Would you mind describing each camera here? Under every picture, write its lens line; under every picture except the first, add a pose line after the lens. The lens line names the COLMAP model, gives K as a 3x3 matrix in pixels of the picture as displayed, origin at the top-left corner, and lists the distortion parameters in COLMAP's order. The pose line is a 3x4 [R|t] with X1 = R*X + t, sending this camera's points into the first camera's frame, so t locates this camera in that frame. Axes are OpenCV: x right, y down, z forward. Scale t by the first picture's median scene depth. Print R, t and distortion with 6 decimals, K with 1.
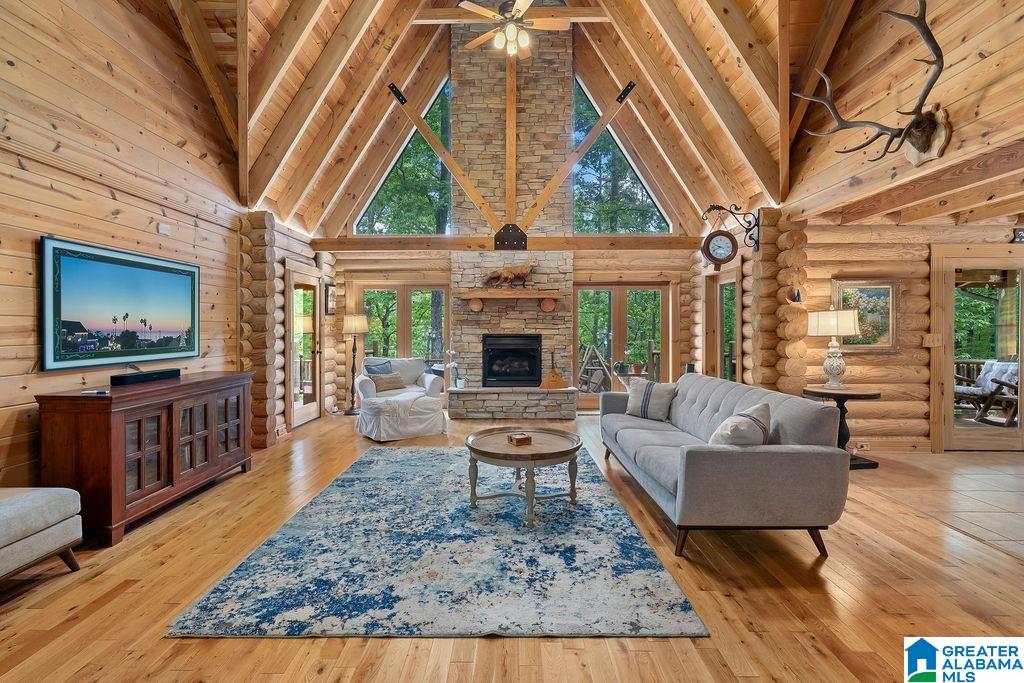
lens RADIAL K [[473.4, 0, 514.7], [0, 473.4, 334.8], [0, 0, 1]] dist [-0.001064, -0.000420]
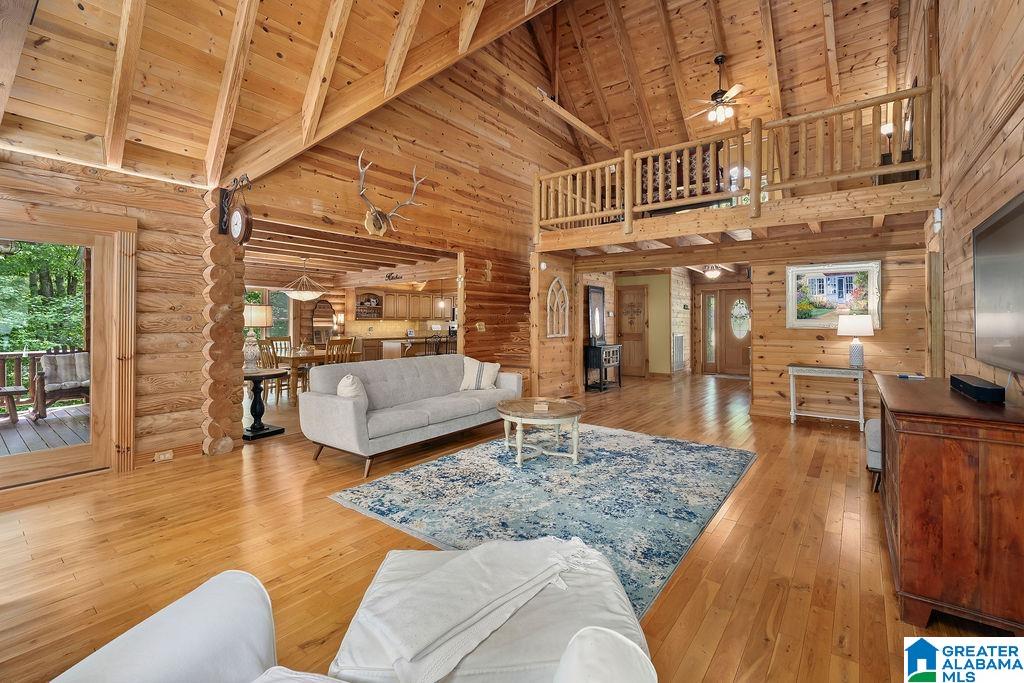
lens RADIAL K [[450.7, 0, 494.6], [0, 450.7, 322.2], [0, 0, 1]] dist [0.003186, 0.000252]
pose [[-0.770608, 0.002684, 0.637304, -0.474118], [0.011815, 0.999879, 0.010076, -0.016629], [-0.637200, 0.015295, -0.770547, 1.423714]]
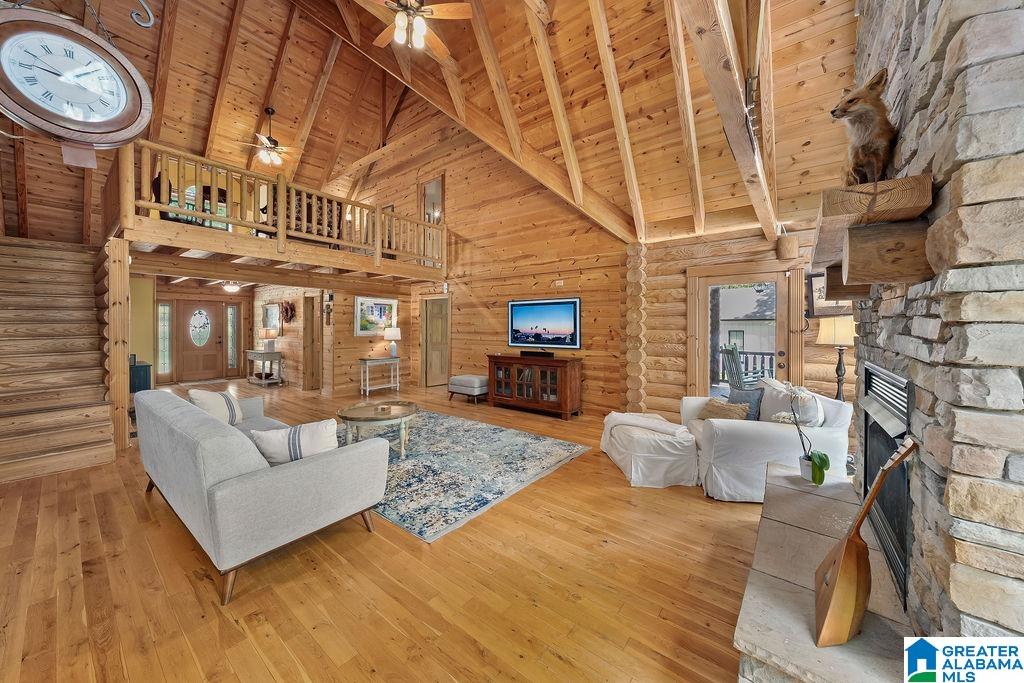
lens RADIAL K [[361.6, 0, 520.1], [0, 361.6, 323.8], [0, 0, 1]] dist [-0.001429, -0.000007]
pose [[-0.609487, -0.004247, -0.792785, 0.466703], [-0.010679, 0.999939, 0.002853, -0.042665], [0.792724, 0.010205, -0.609495, 1.447809]]
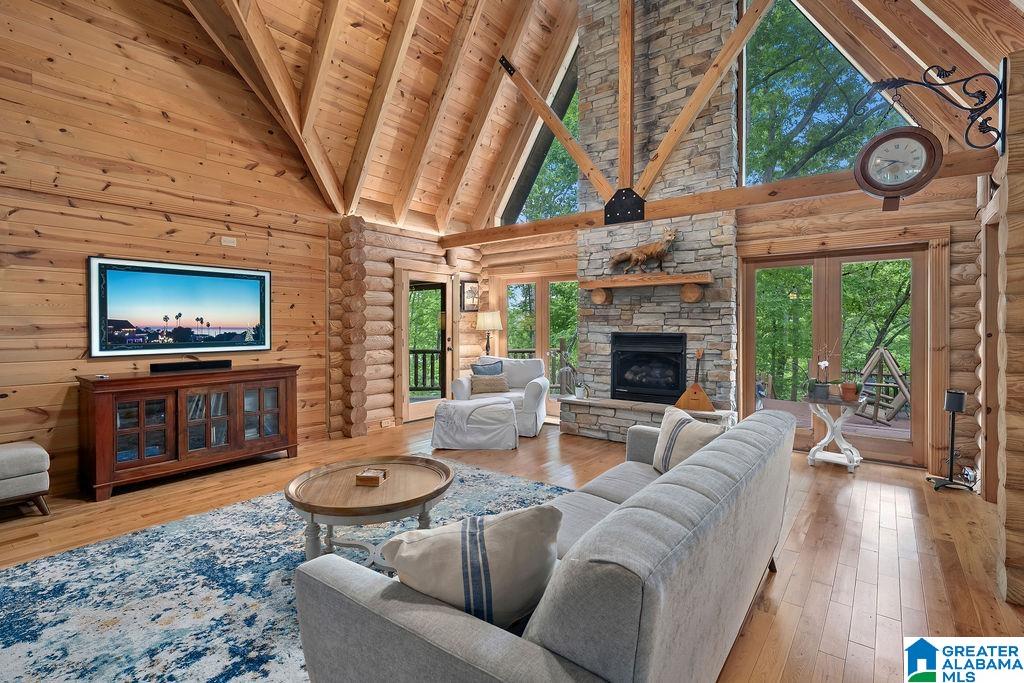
lens RADIAL K [[484.7, 0, 512.5], [0, 484.7, 330.7], [0, 0, 1]] dist [0.001971, -0.001026]
pose [[0.794550, 0.008192, -0.607144, 0.448666], [-0.009045, 0.999958, 0.001655, -0.006954], [0.607132, 0.004177, 0.794590, 0.374613]]
